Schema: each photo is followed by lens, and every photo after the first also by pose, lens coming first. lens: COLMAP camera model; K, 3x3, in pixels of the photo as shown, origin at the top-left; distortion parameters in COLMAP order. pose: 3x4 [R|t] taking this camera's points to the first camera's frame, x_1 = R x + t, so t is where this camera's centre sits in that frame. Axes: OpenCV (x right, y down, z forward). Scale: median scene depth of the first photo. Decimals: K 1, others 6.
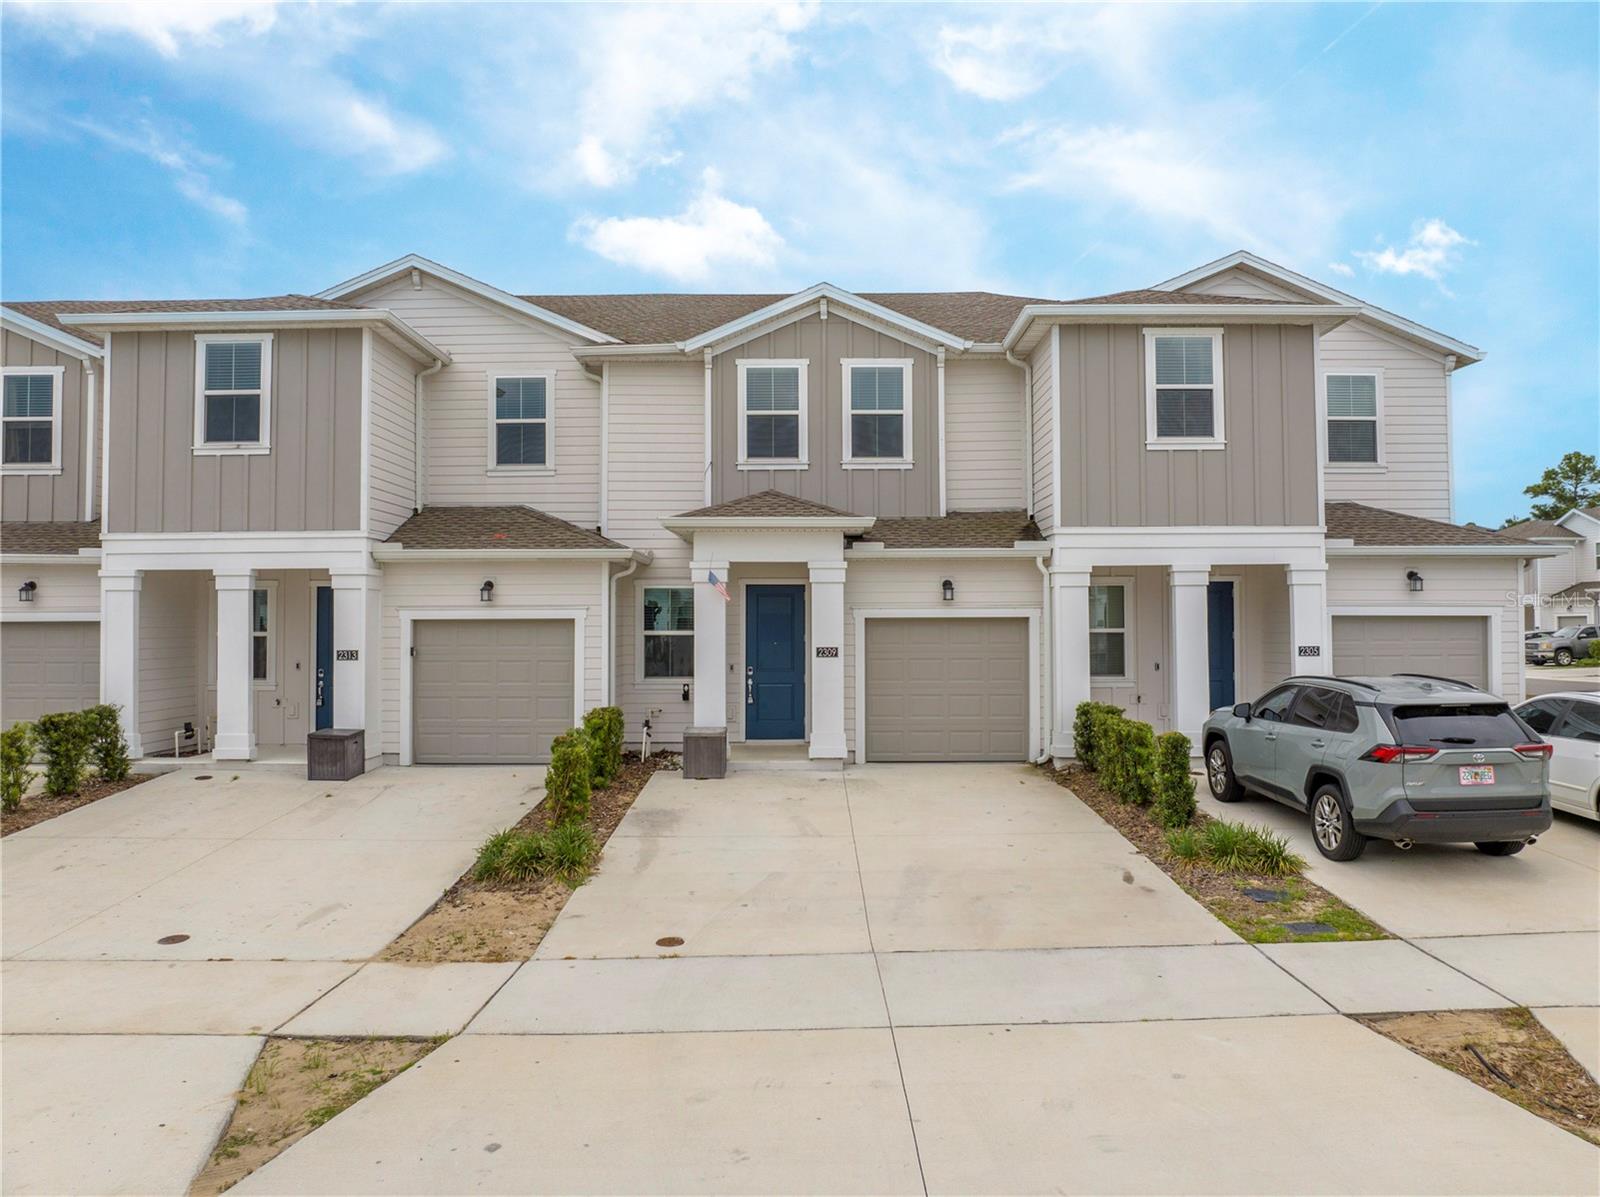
lens RADIAL K [[1126.7, 0, 811.2], [0, 1126.7, 598.5], [0, 0, 1]] dist [-0.054687, 0.024237]
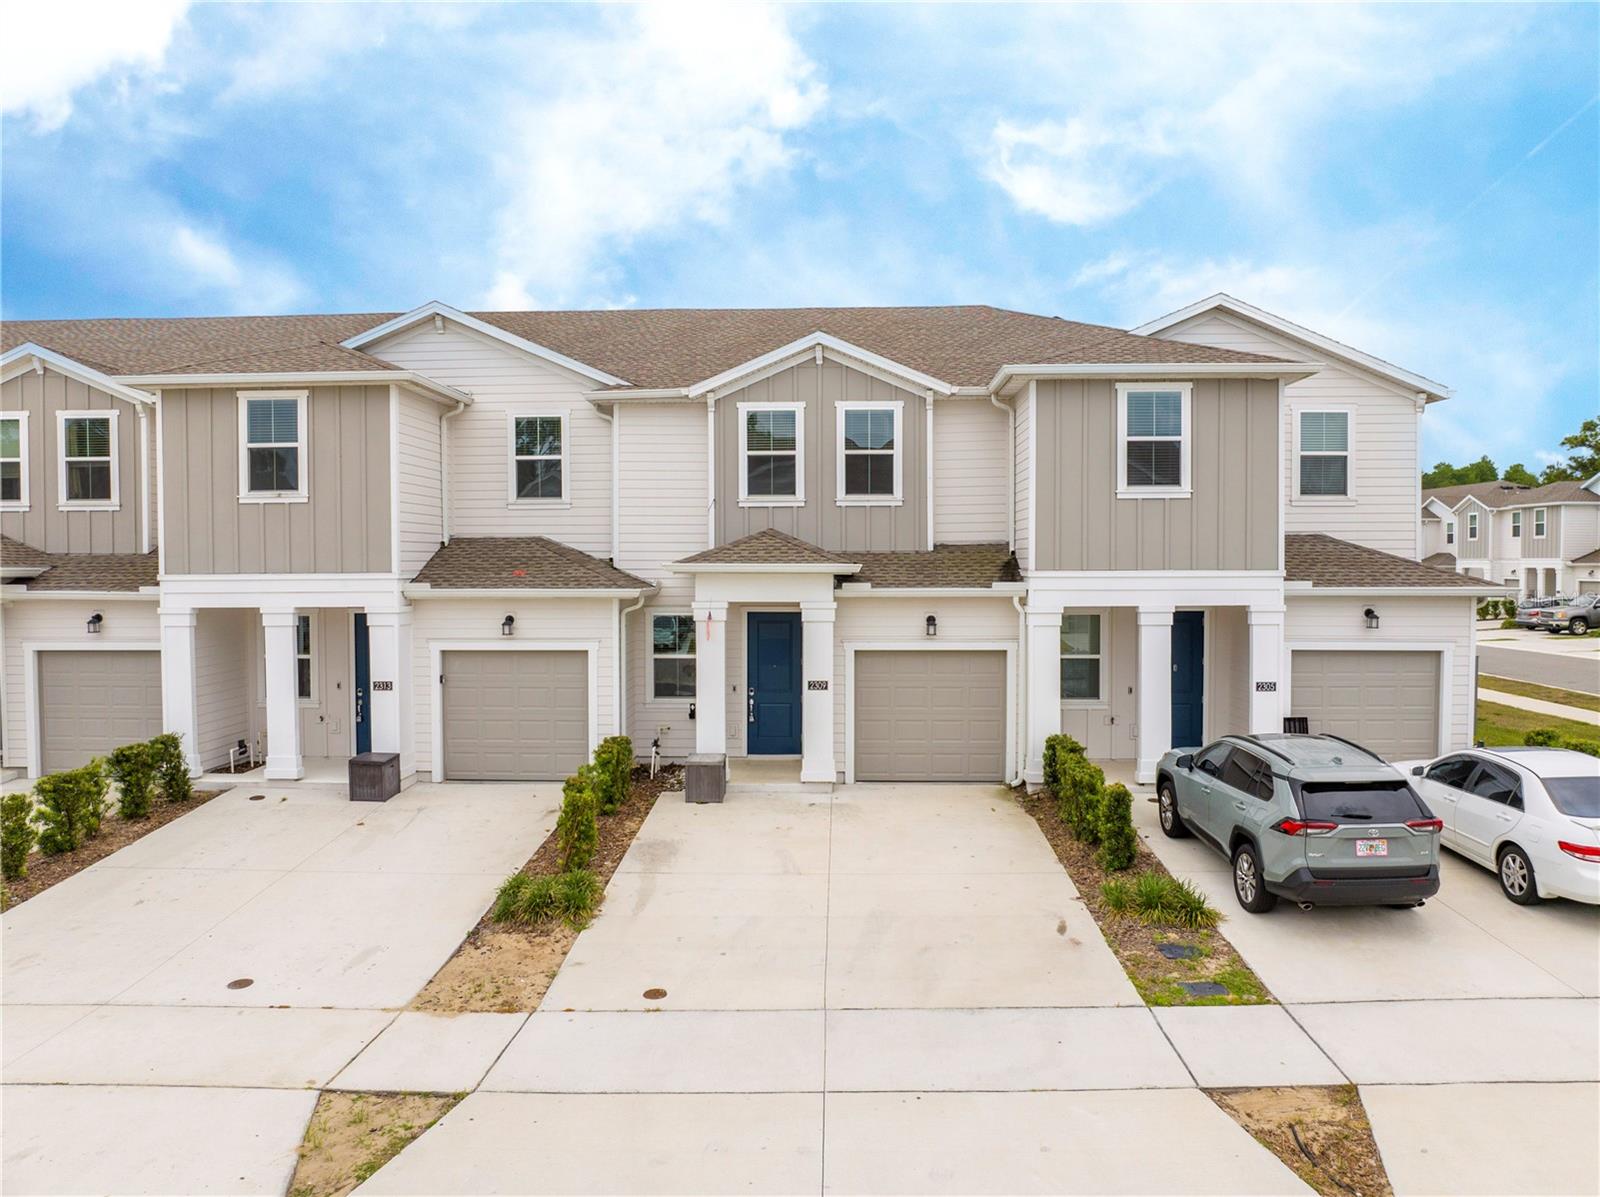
lens RADIAL K [[1126.7, 0, 811.4], [0, 1126.7, 598.1], [0, 0, 1]] dist [-0.054687, 0.024237]
pose [[0.999503, 0.002475, -0.031427, 0.040732], [-0.000619, 0.998262, 0.058932, -0.097732], [0.031518, -0.058883, 0.997767, -0.079813]]
